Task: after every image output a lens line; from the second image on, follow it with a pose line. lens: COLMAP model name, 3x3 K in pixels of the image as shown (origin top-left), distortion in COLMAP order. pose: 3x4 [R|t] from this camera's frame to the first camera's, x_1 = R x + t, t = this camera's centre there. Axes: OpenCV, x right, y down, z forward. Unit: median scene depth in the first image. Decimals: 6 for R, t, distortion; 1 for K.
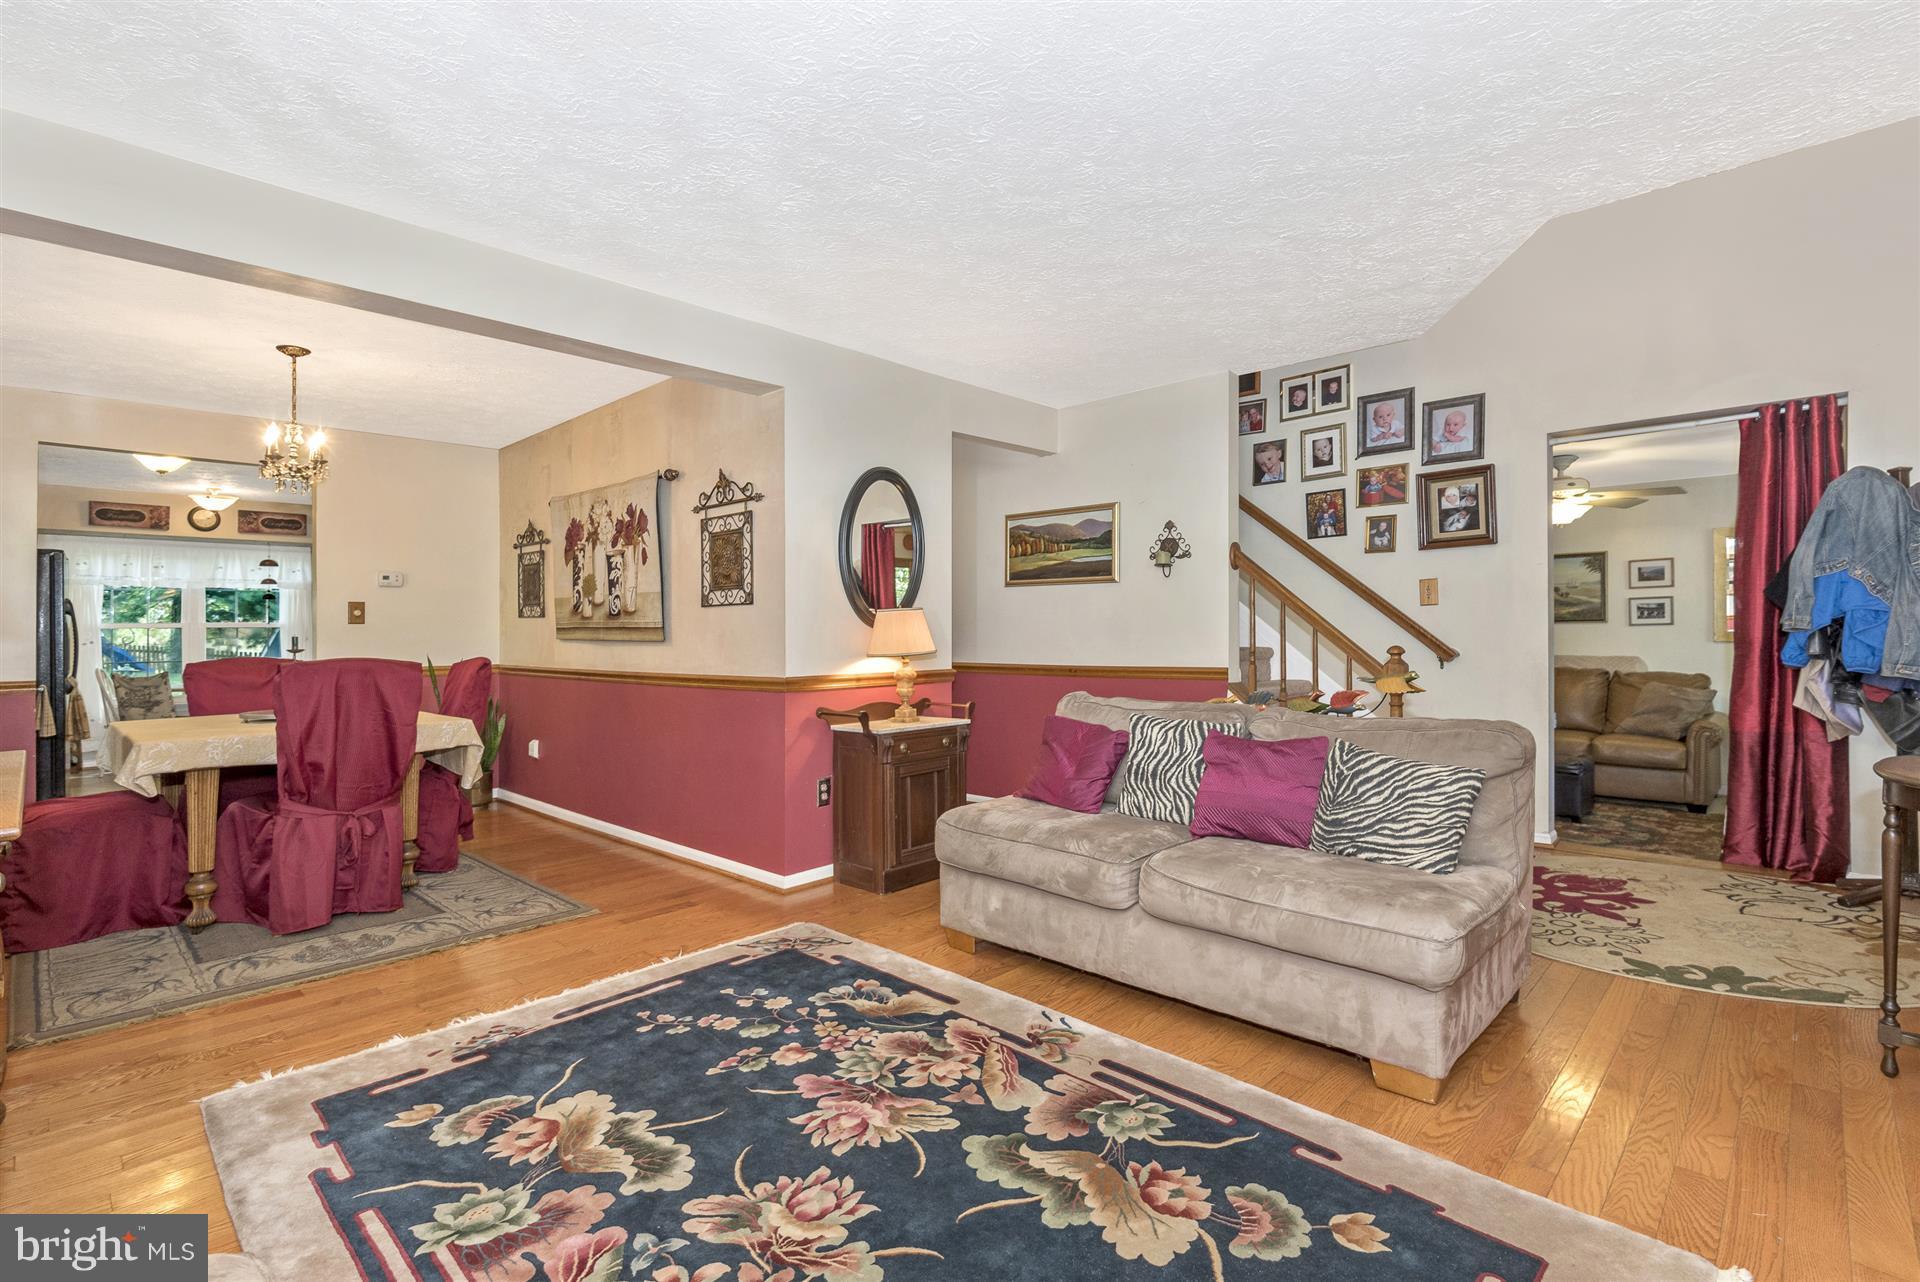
lens RADIAL K [[876.0, 0, 966.5], [0, 876.0, 621.8], [0, 0, 1]] dist [0.013344, -0.003702]
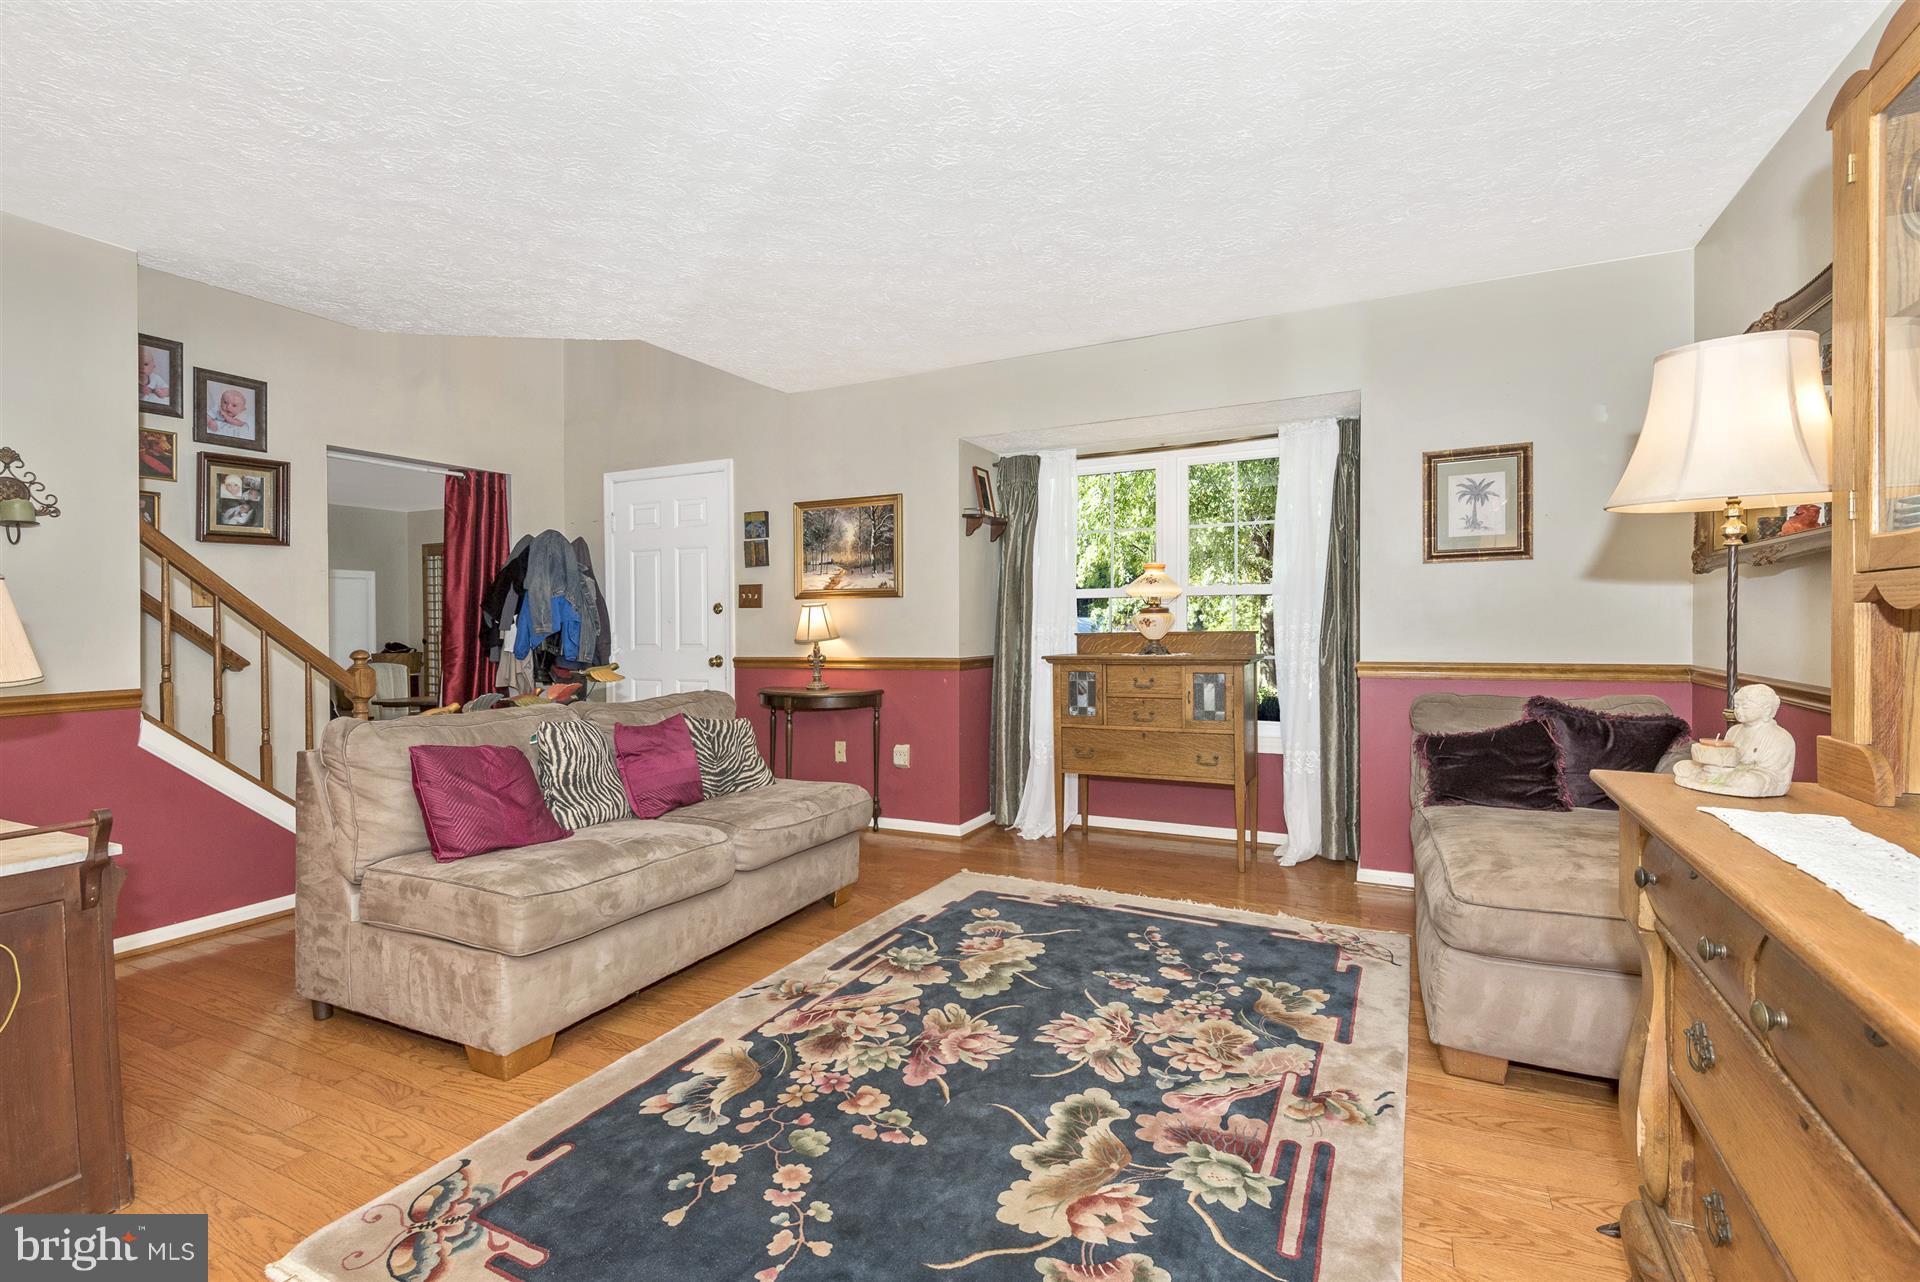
lens RADIAL K [[876.0, 0, 960.1], [0, 876.0, 647.4], [0, 0, 1]] dist [0.013344, -0.003702]
pose [[-0.286464, -0.008330, 0.958055, -1.042431], [0.008462, 0.999901, 0.011224, 0.033277], [-0.958054, 0.011322, -0.286365, 1.139838]]
